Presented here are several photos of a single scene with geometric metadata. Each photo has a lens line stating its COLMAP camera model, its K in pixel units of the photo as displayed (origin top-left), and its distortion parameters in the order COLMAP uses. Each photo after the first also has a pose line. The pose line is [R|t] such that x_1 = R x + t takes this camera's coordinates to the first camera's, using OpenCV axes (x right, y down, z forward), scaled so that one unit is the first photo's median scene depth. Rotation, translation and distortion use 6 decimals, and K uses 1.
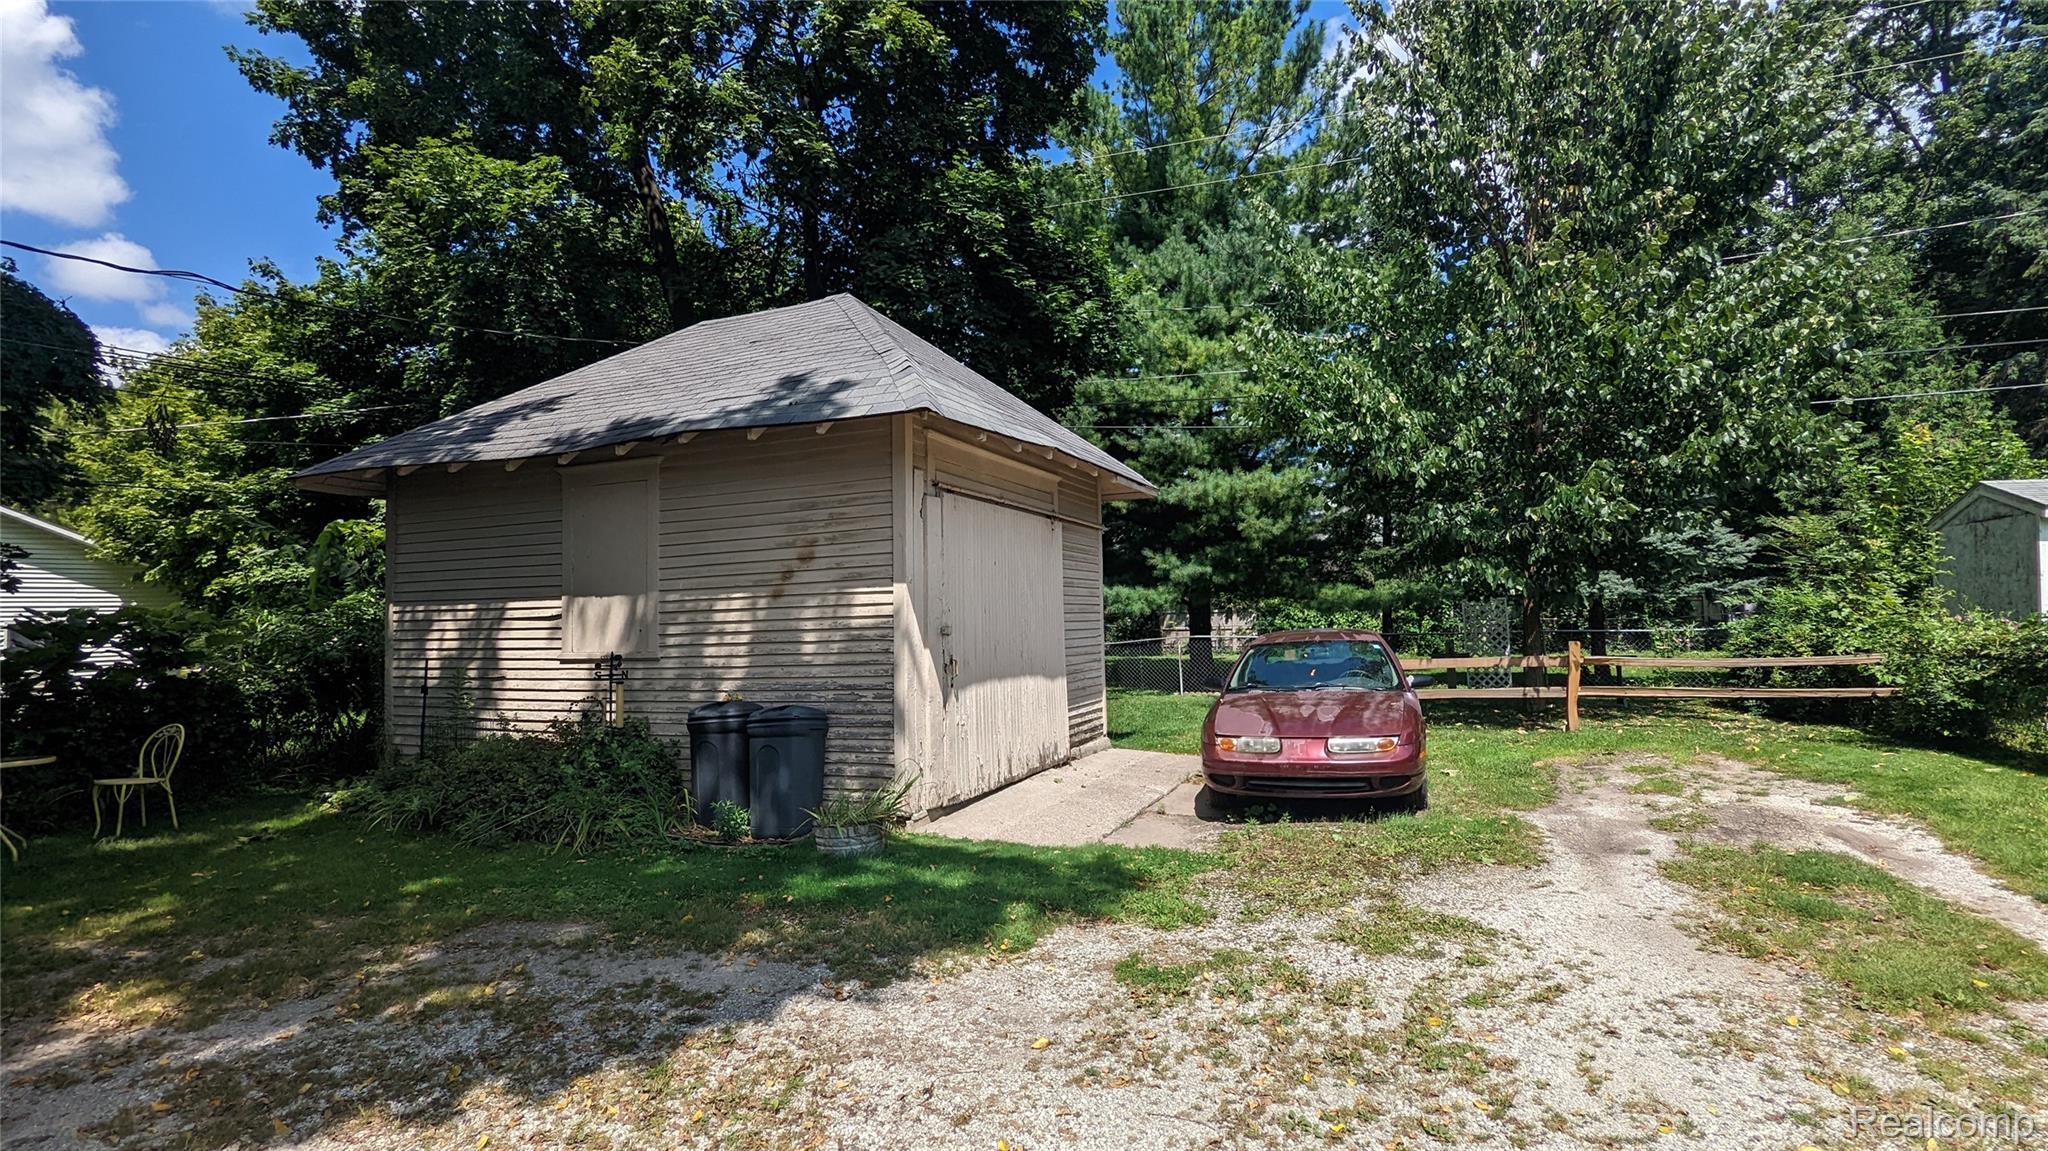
lens RADIAL K [[957.8, 0, 1028.0], [0, 957.8, 572.3], [0, 0, 1]] dist [0.005294, 0.000450]
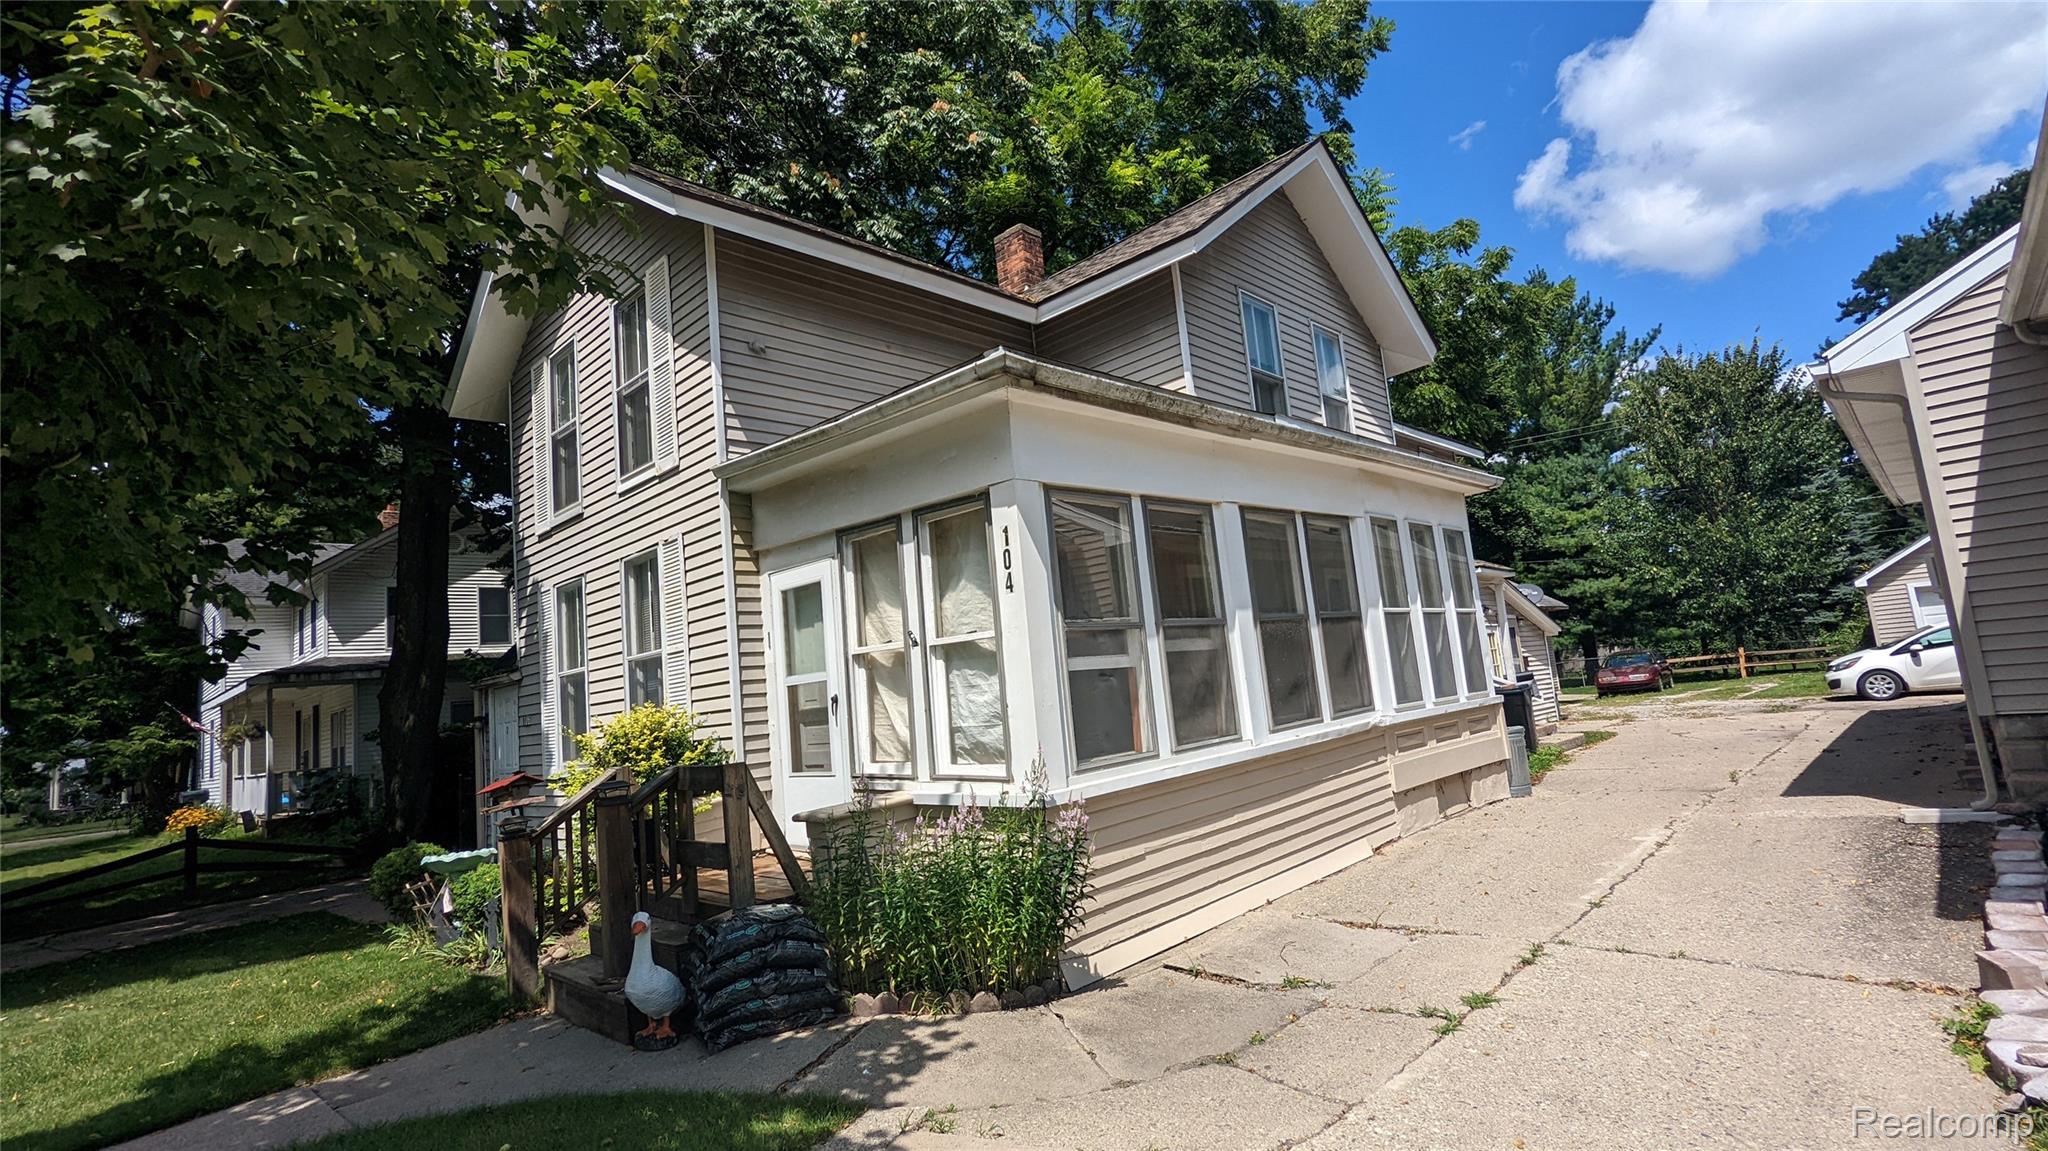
lens RADIAL K [[957.8, 0, 1016.1], [0, 957.8, 574.5], [0, 0, 1]] dist [0.005294, 0.000450]
pose [[0.933370, -0.106035, -0.342894, -0.266374], [0.084976, 0.993487, -0.075913, -0.065790], [0.348710, 0.041717, 0.936302, -1.475820]]
